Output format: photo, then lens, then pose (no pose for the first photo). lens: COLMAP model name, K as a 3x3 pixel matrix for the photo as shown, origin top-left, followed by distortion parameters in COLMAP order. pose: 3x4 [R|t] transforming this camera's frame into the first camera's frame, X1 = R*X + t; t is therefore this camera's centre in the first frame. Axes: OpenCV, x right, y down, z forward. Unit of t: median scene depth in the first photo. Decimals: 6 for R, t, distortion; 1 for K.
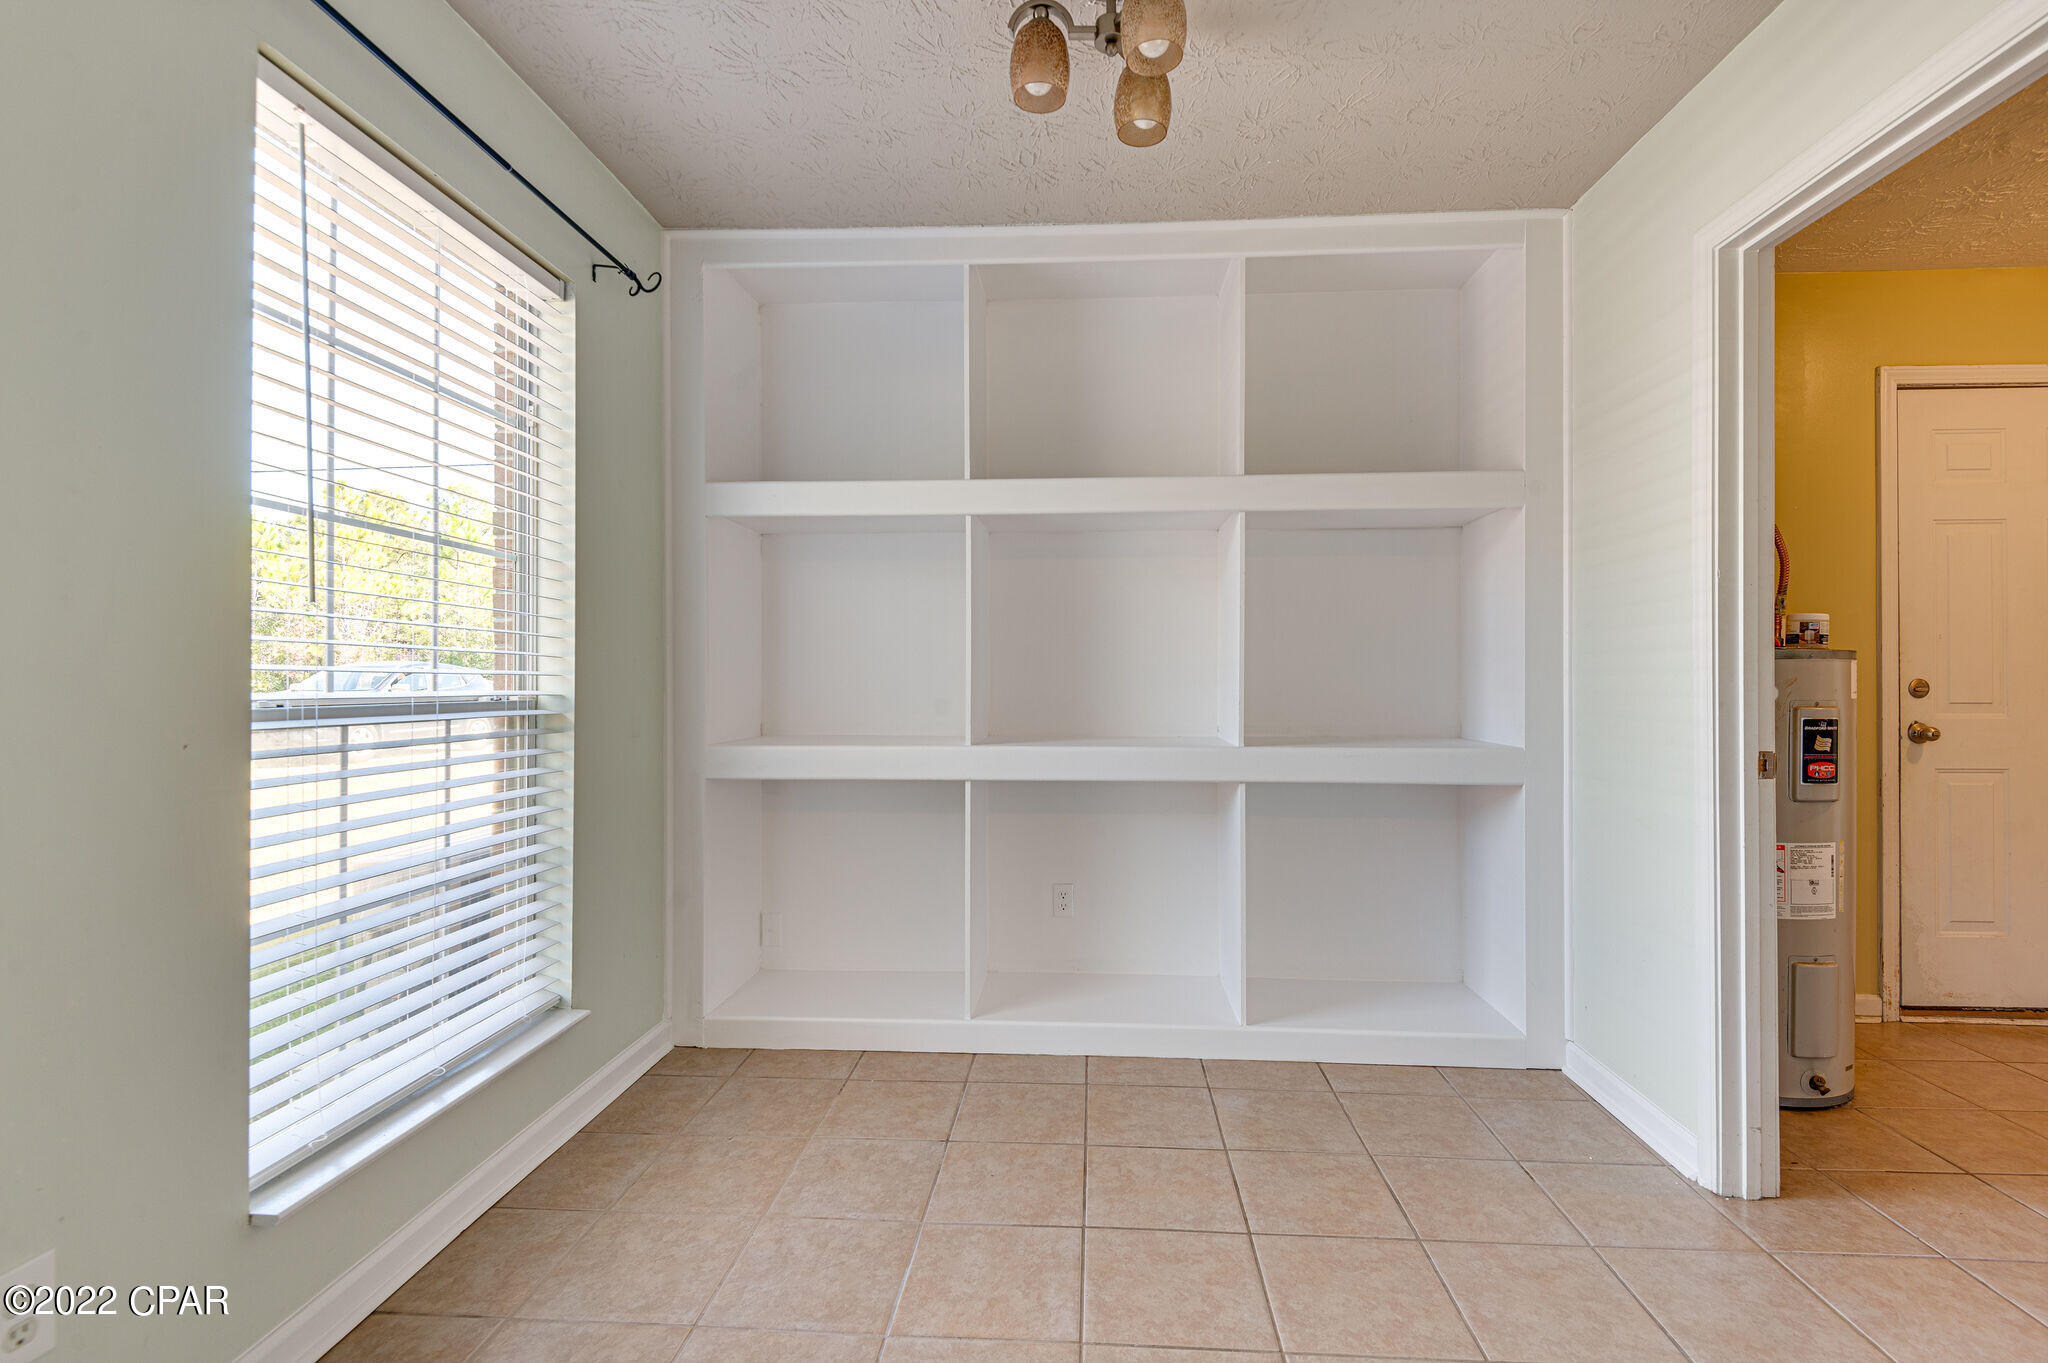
lens RADIAL K [[942.3, 0, 1031.6], [0, 942.3, 674.5], [0, 0, 1]] dist [0.058143, -0.033833]
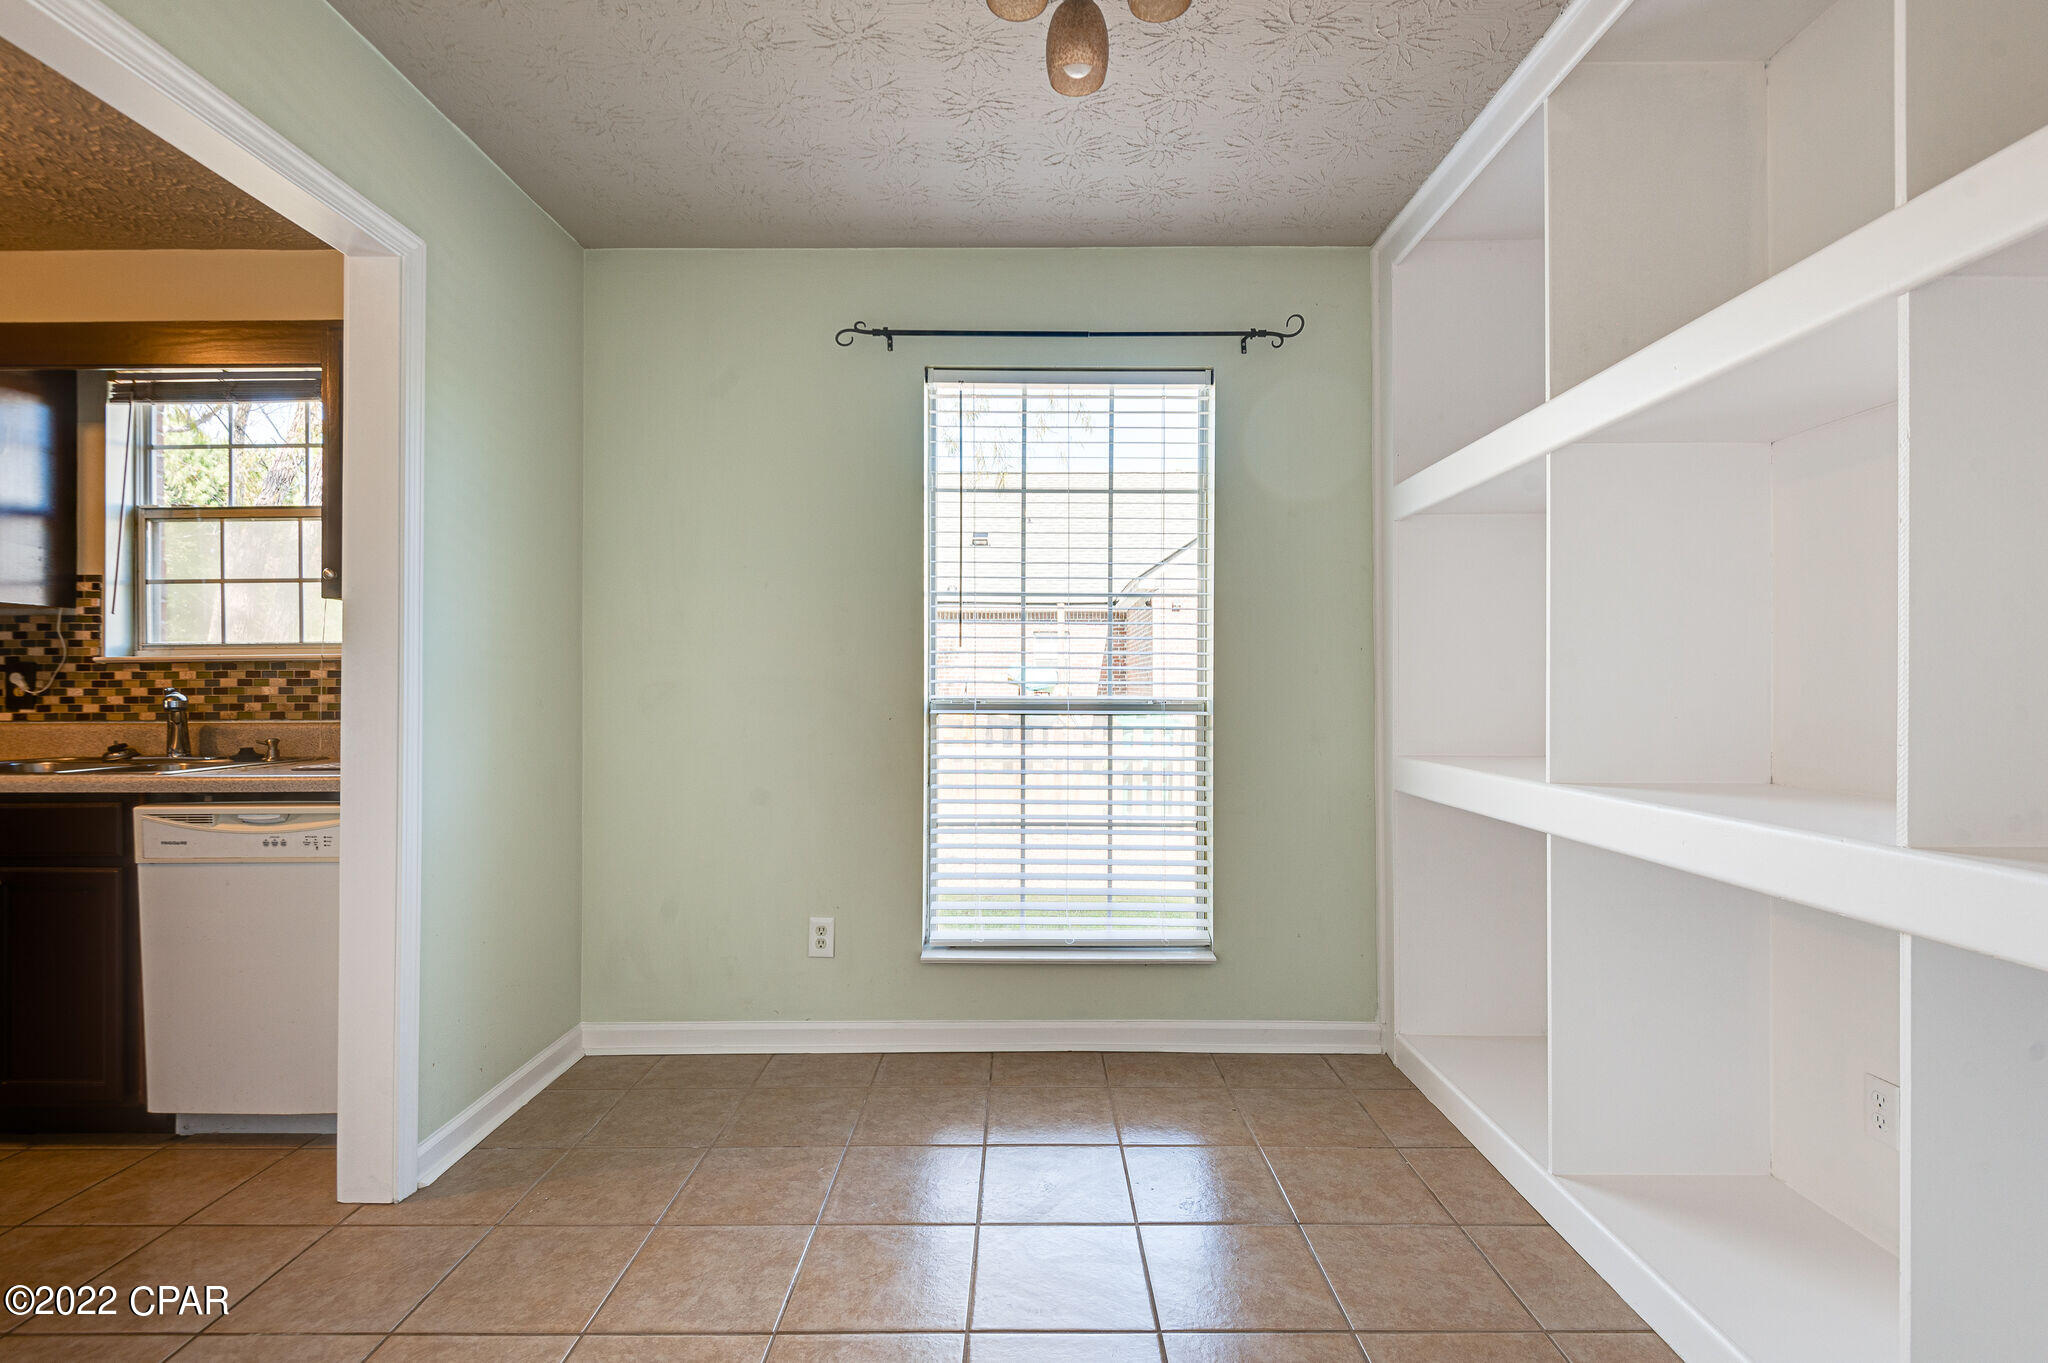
lens RADIAL K [[946.7, 0, 1024.0], [0, 946.7, 681.5], [0, 0, 1]] dist [0.025147, -0.019824]
pose [[0.064595, -0.006121, -0.997893, 0.720426], [0.004949, 0.999971, -0.005814, 0.003387], [0.997899, -0.004563, 0.064623, 0.666917]]
